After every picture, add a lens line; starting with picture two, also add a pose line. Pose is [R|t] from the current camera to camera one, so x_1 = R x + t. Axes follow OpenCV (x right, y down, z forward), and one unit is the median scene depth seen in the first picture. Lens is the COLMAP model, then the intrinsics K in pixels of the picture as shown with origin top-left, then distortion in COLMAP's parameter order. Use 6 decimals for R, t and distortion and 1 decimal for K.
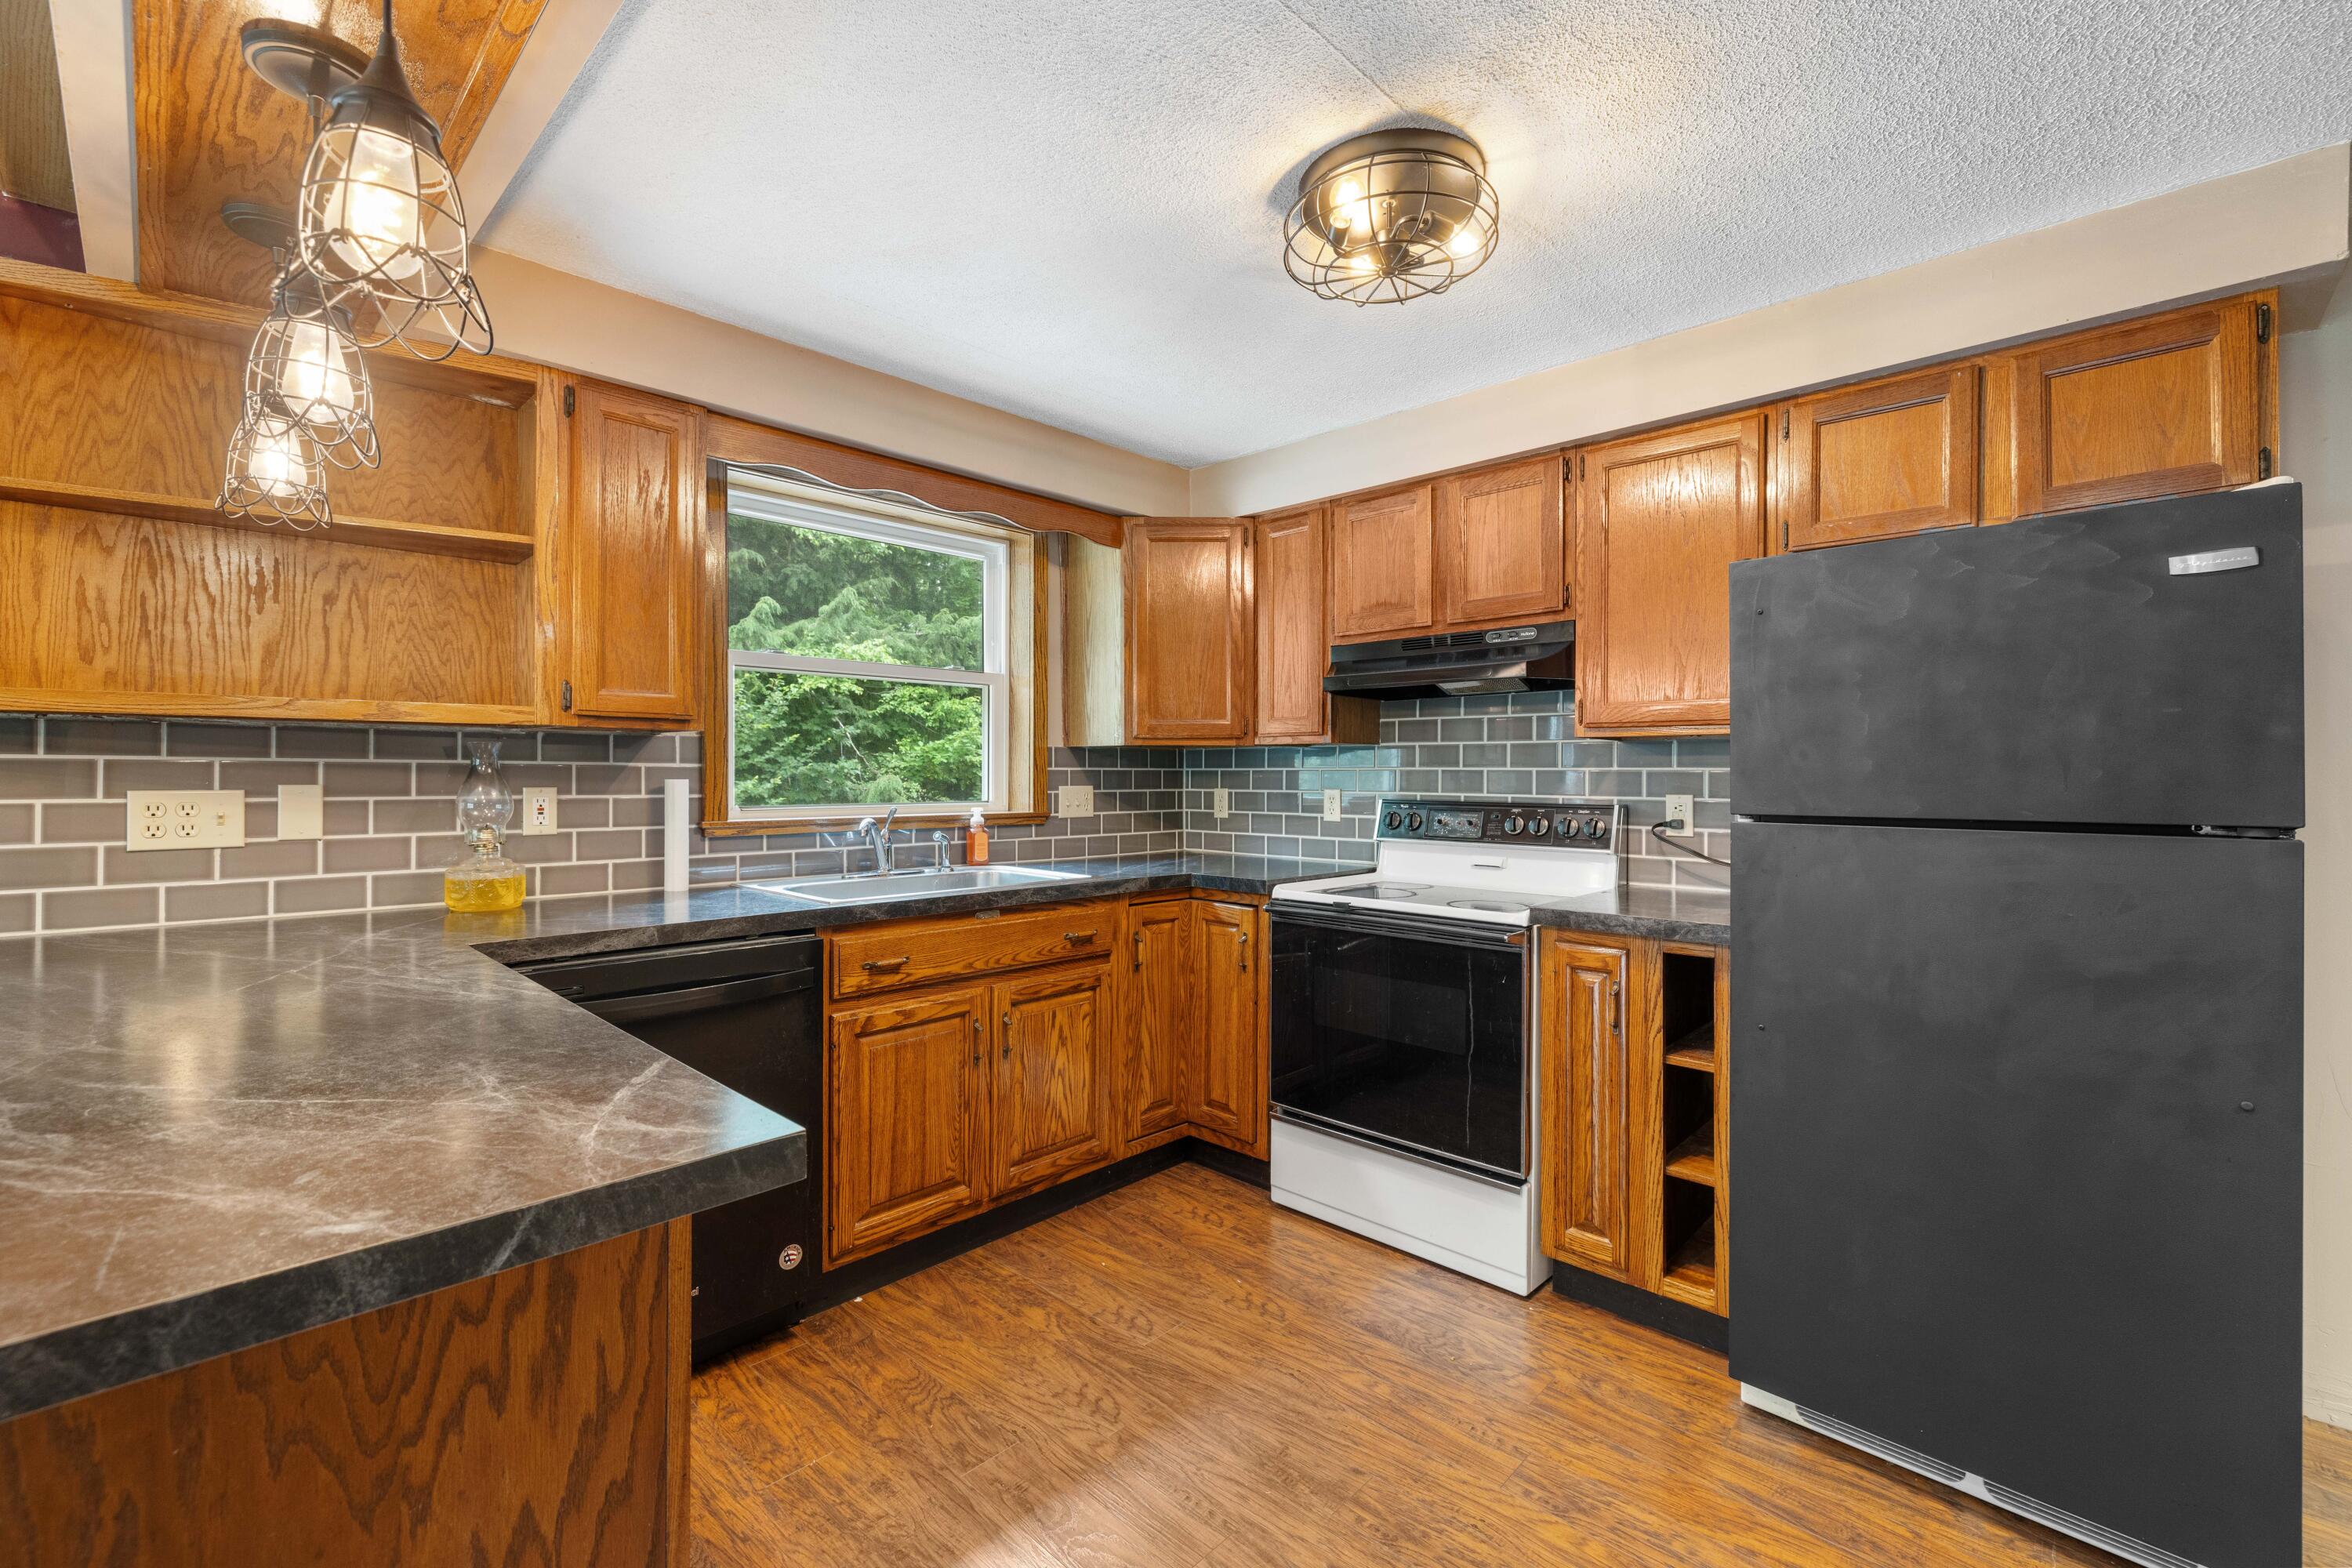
lens RADIAL K [[984.0, 0, 1172.5], [0, 984.0, 769.2], [0, 0, 1]] dist [0.001634, -0.000186]
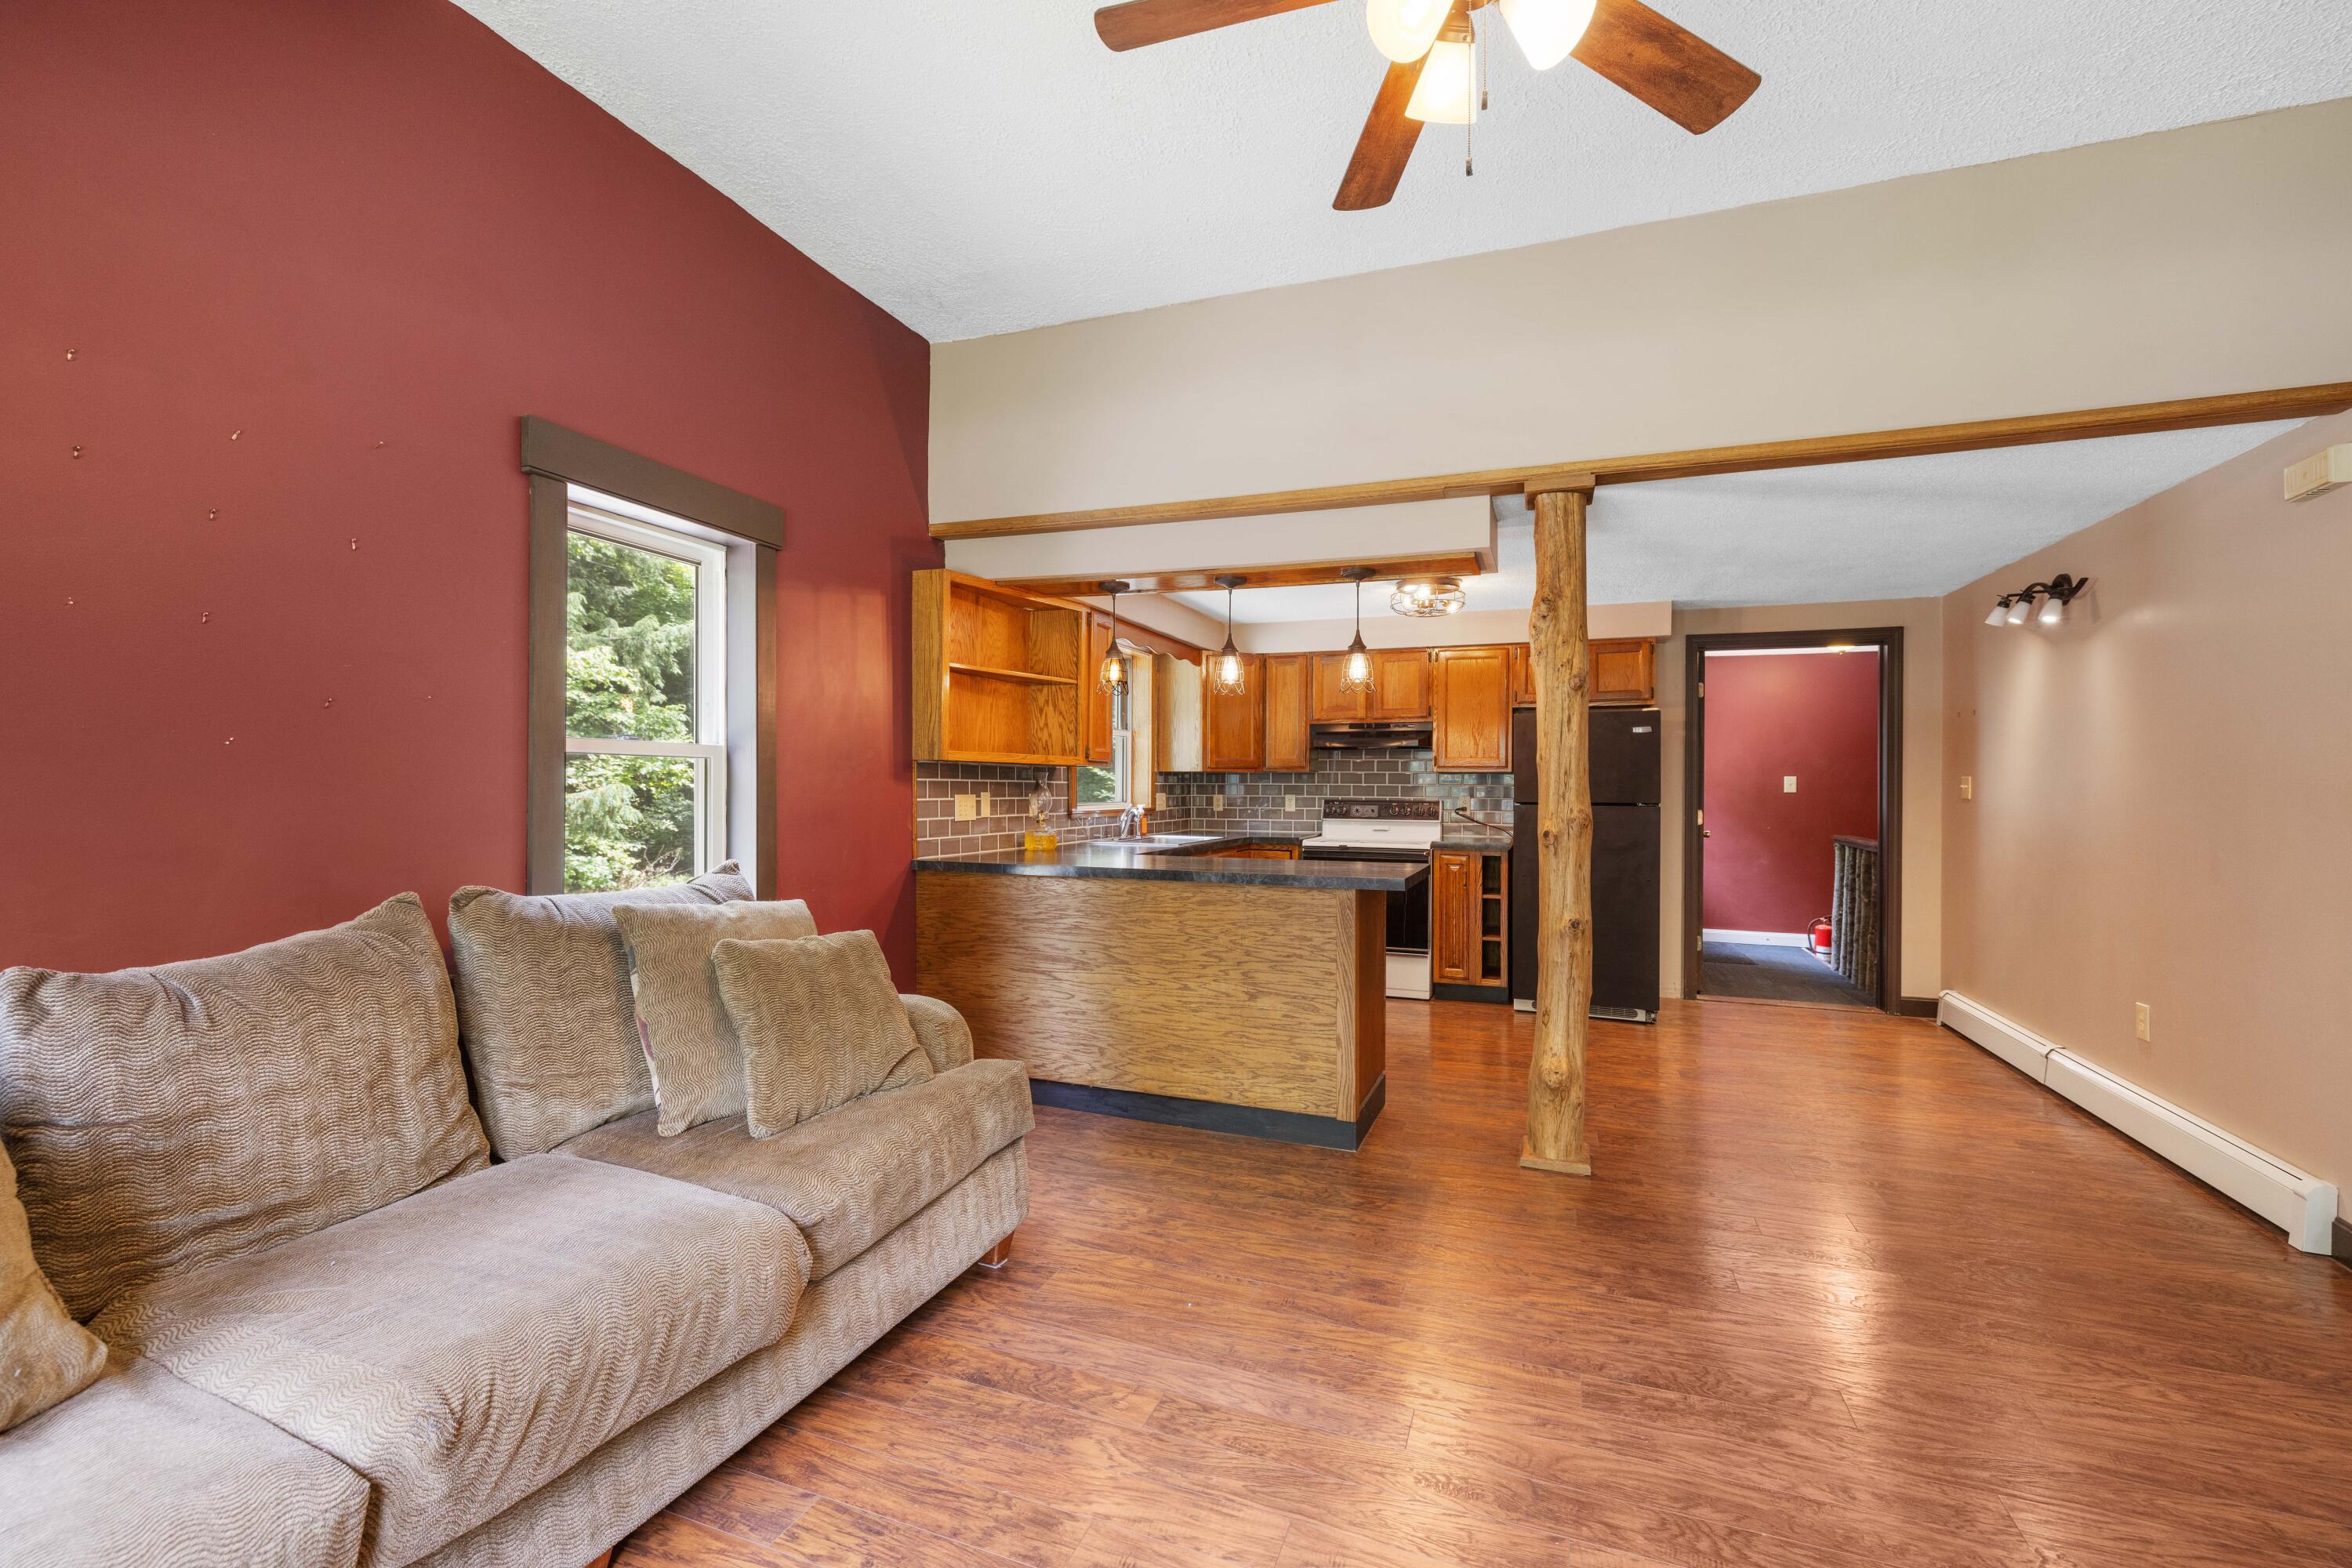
lens RADIAL K [[992.6, 0, 1176.0], [0, 992.6, 784.0], [0, 0, 1]] dist [0.000726, -0.000122]
pose [[0.920439, 0.003572, 0.390871, -1.000434], [-0.006088, 0.999968, 0.005198, -0.011198], [-0.390840, -0.007164, 0.920431, -0.867498]]
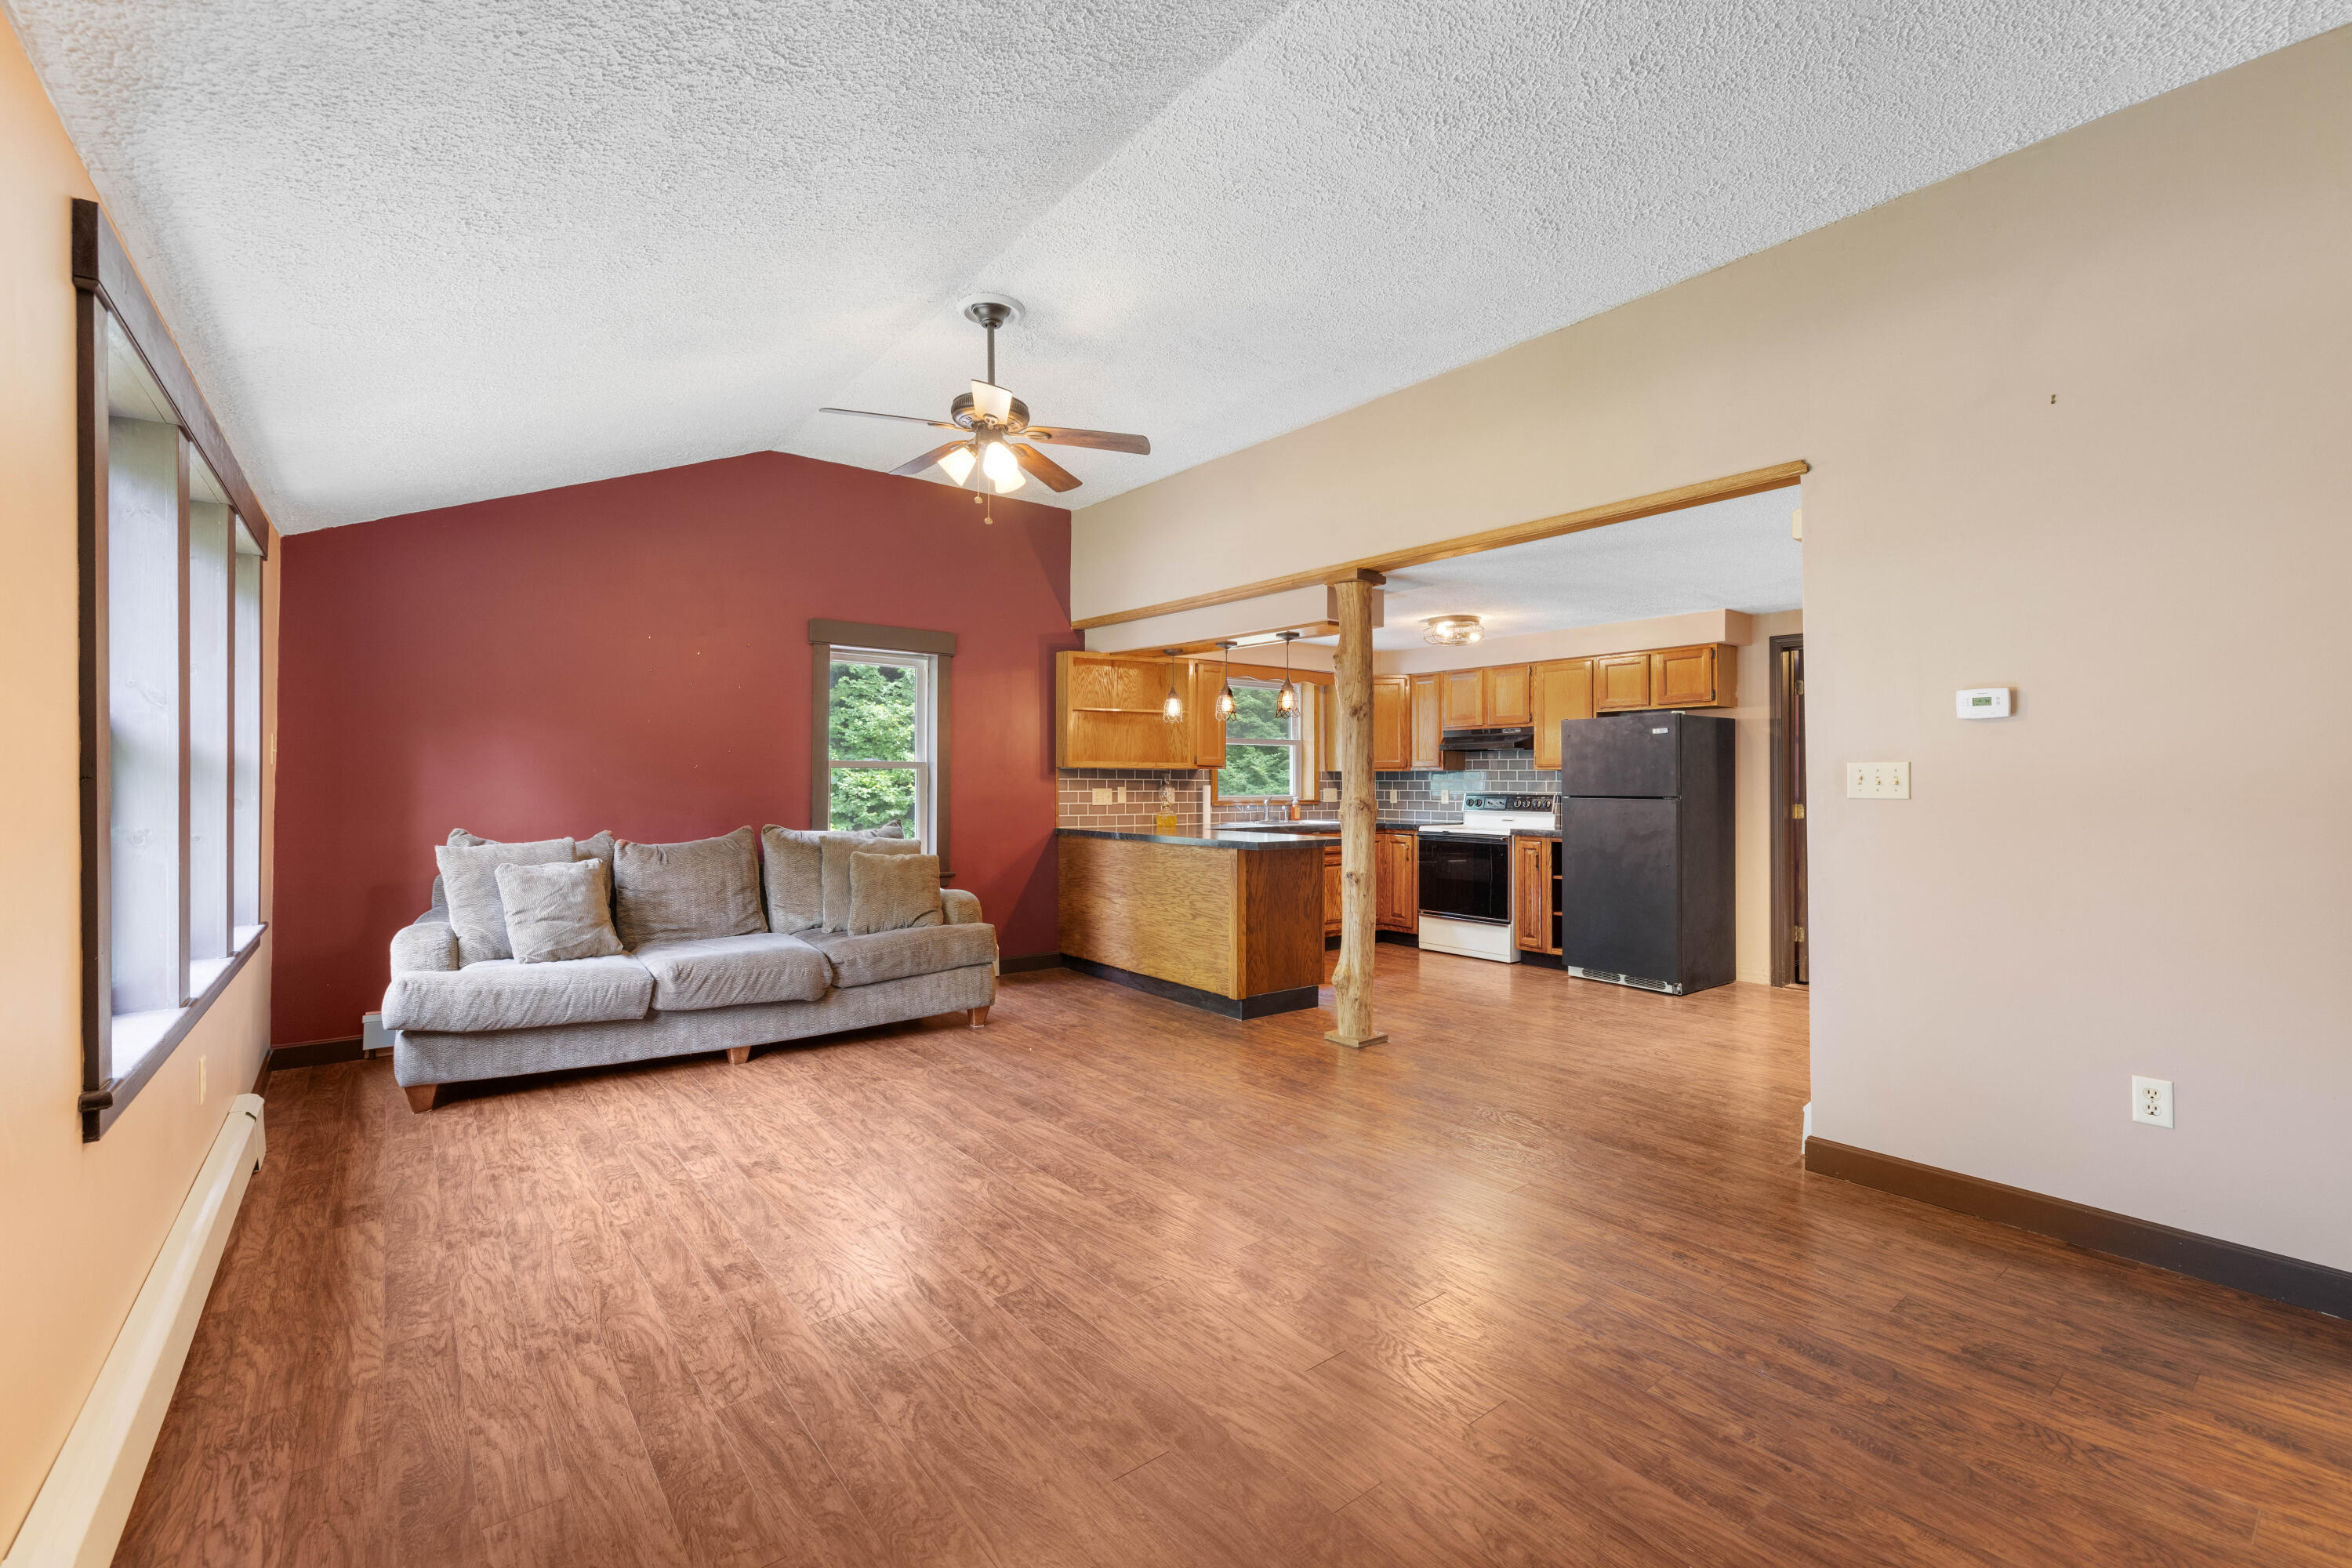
lens RADIAL K [[984.0, 0, 1172.5], [0, 984.0, 769.2], [0, 0, 1]] dist [0.001634, -0.000186]
pose [[0.991212, -0.002620, -0.132254, -0.202970], [0.001539, 0.999965, -0.008277, -0.012140], [0.132271, 0.008001, 0.991181, -1.688532]]
